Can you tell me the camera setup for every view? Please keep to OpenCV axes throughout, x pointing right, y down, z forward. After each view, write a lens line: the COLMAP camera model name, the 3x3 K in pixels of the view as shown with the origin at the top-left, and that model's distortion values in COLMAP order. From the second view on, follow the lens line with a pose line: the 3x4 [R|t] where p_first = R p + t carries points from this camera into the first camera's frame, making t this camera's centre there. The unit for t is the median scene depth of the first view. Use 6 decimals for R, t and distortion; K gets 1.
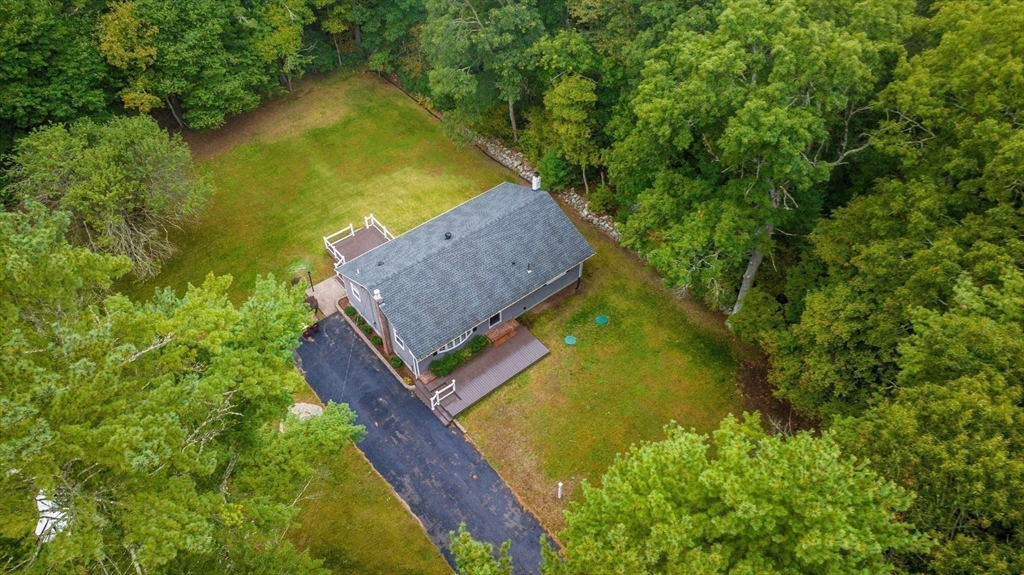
lens RADIAL K [[713.9, 0, 512.0], [0, 713.9, 287.5], [0, 0, 1]] dist [-0.009536, 0.001256]
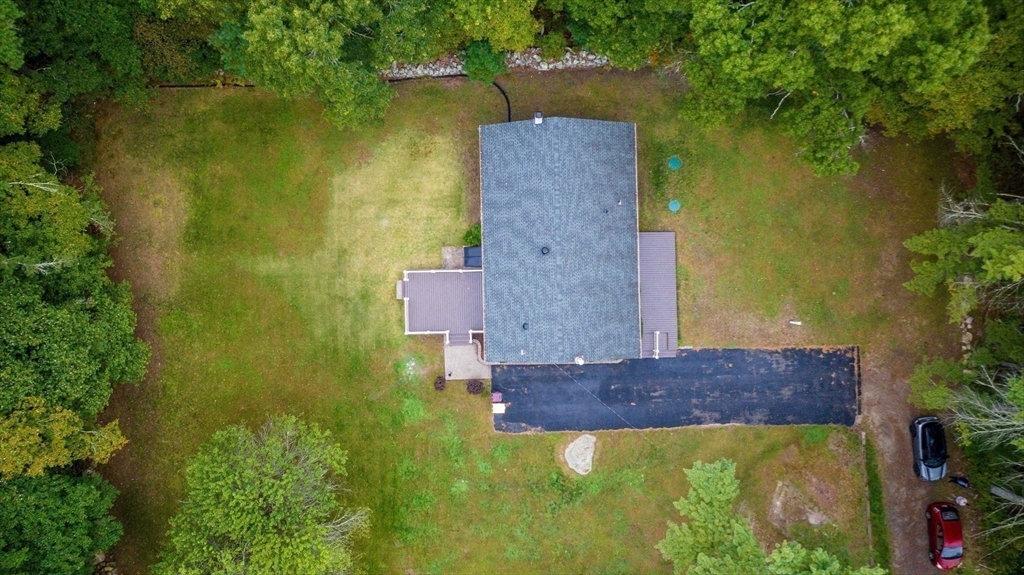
lens RADIAL K [[713.9, 0, 512.0], [0, 713.9, 287.5], [0, 0, 1]] dist [-0.009536, 0.001256]
pose [[0.619869, -0.784634, 0.010598, -0.179247], [0.564797, 0.455490, 0.688138, -0.771164], [-0.544763, -0.420570, 0.725503, 0.381558]]
